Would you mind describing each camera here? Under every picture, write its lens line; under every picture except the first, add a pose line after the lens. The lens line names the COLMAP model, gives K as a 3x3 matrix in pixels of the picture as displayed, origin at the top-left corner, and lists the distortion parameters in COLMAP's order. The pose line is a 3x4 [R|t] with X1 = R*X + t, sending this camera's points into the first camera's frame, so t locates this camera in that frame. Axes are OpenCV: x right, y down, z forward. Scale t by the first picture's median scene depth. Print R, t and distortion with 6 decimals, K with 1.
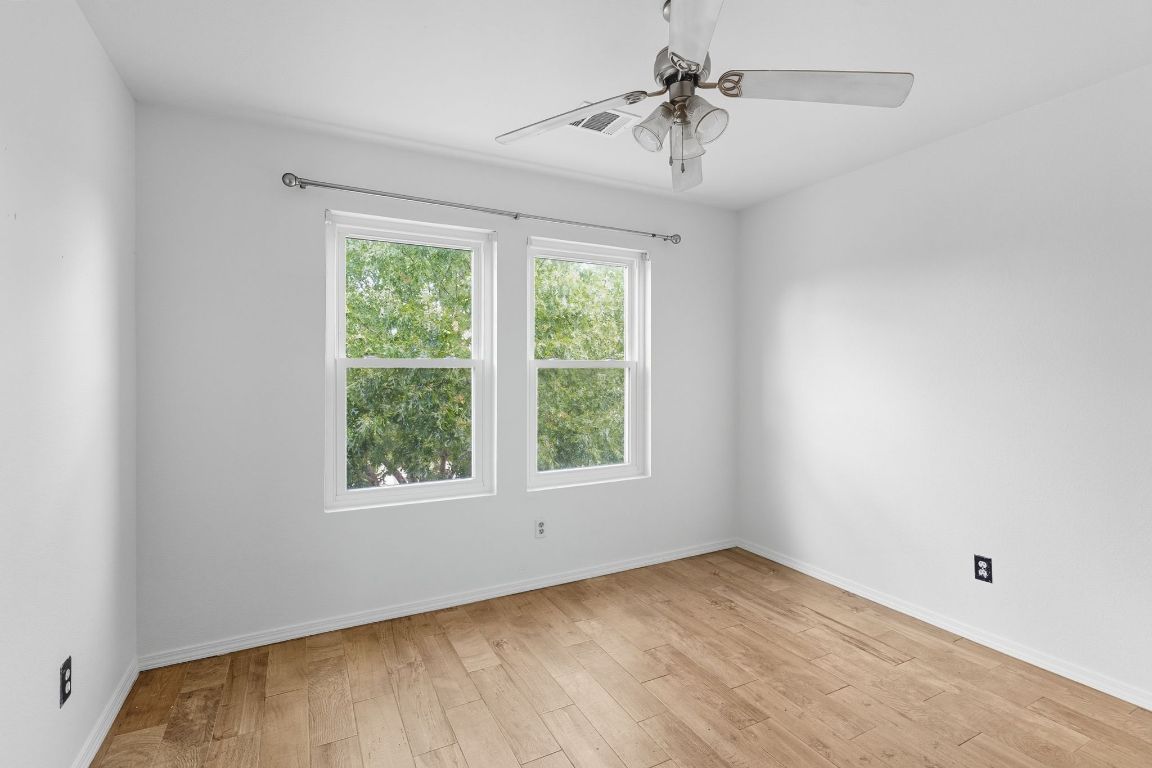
lens RADIAL K [[535.4, 0, 576.5], [0, 535.4, 375.7], [0, 0, 1]] dist [-0.000032, -0.000442]
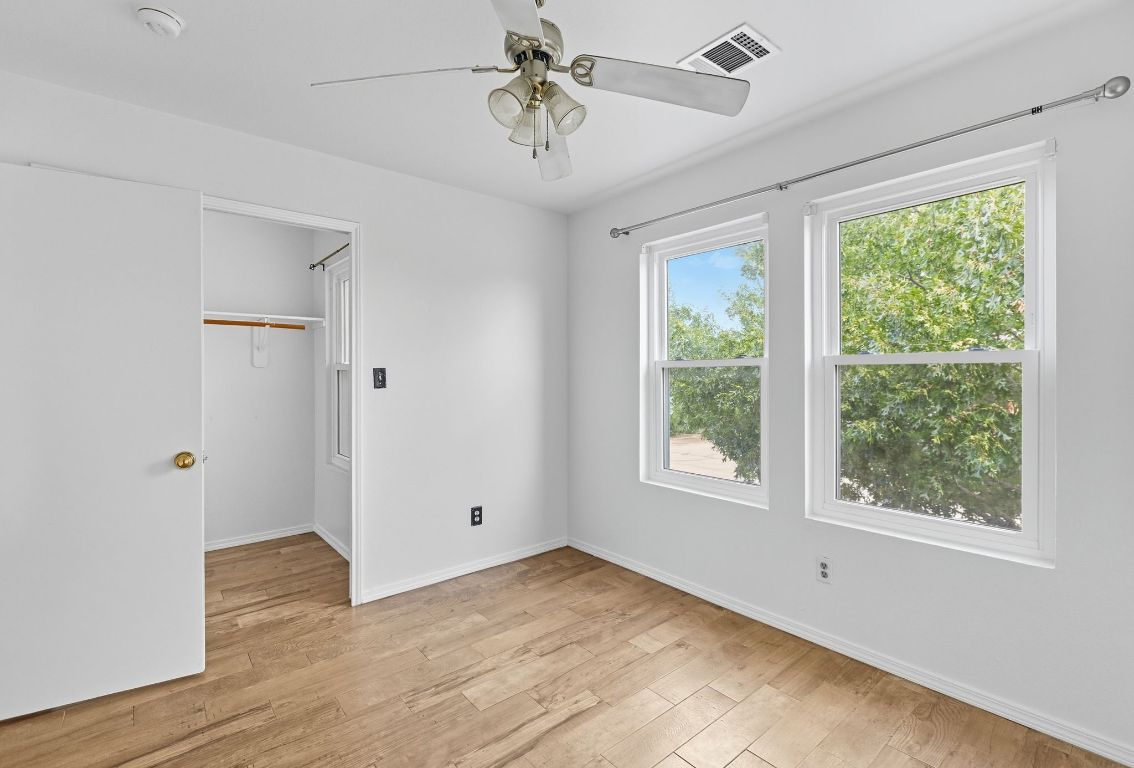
lens RADIAL K [[530.5, 0, 560.5], [0, 530.5, 376.4], [0, 0, 1]] dist [0.002474, 0.000380]
pose [[0.186040, 0.008191, -0.982508, 0.737744], [0.001884, 0.999960, 0.008694, -0.007037], [0.982540, -0.003469, 0.186017, 0.567045]]
